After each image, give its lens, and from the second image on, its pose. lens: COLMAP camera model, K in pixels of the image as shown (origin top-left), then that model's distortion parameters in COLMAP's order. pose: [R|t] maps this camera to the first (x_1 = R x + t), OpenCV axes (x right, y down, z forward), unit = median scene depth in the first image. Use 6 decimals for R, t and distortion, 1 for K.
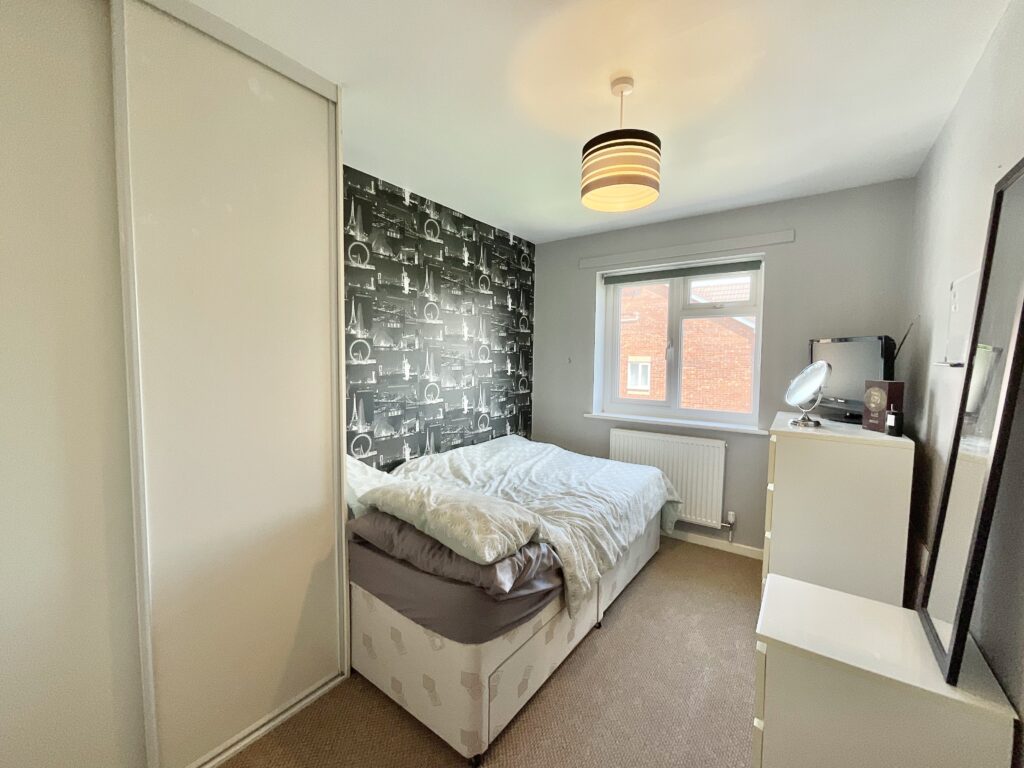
lens RADIAL K [[417.2, 0, 511.1], [0, 417.2, 386.6], [0, 0, 1]] dist [-0.004502, -0.000250]
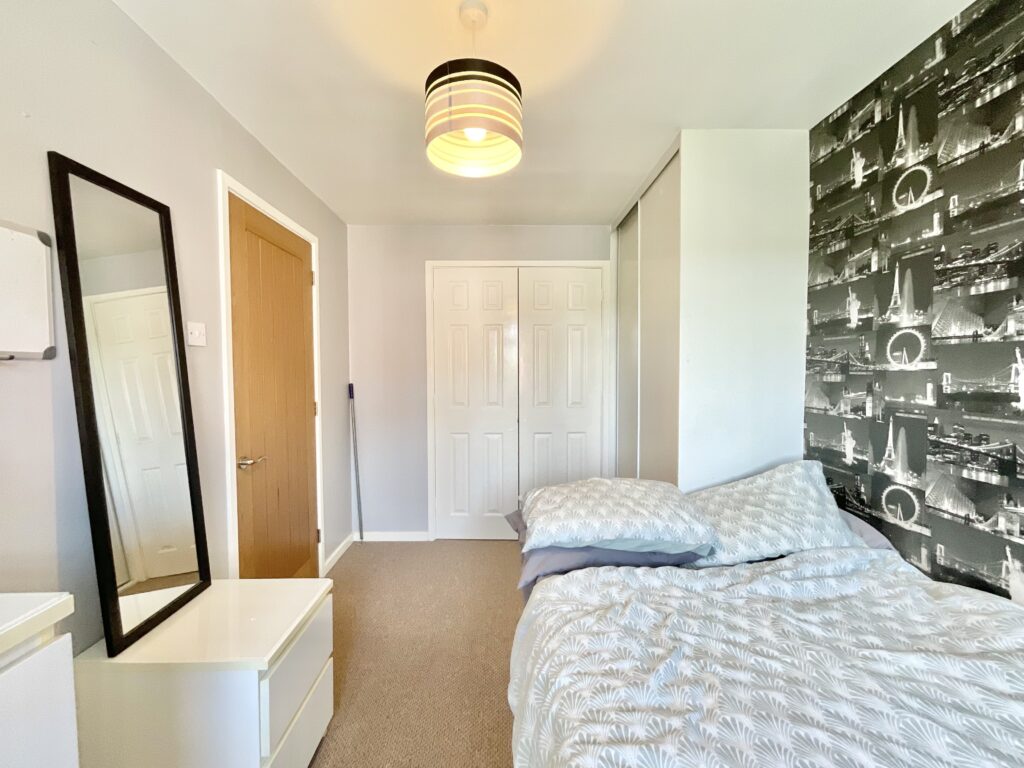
lens RADIAL K [[417.2, 0, 510.3], [0, 417.2, 384.5], [0, 0, 1]] dist [-0.004502, -0.000250]
pose [[-0.799980, 0.013691, -0.599870, 0.540909], [-0.046941, 0.995248, 0.085314, -0.060606], [0.598187, 0.096408, -0.795536, 1.128479]]
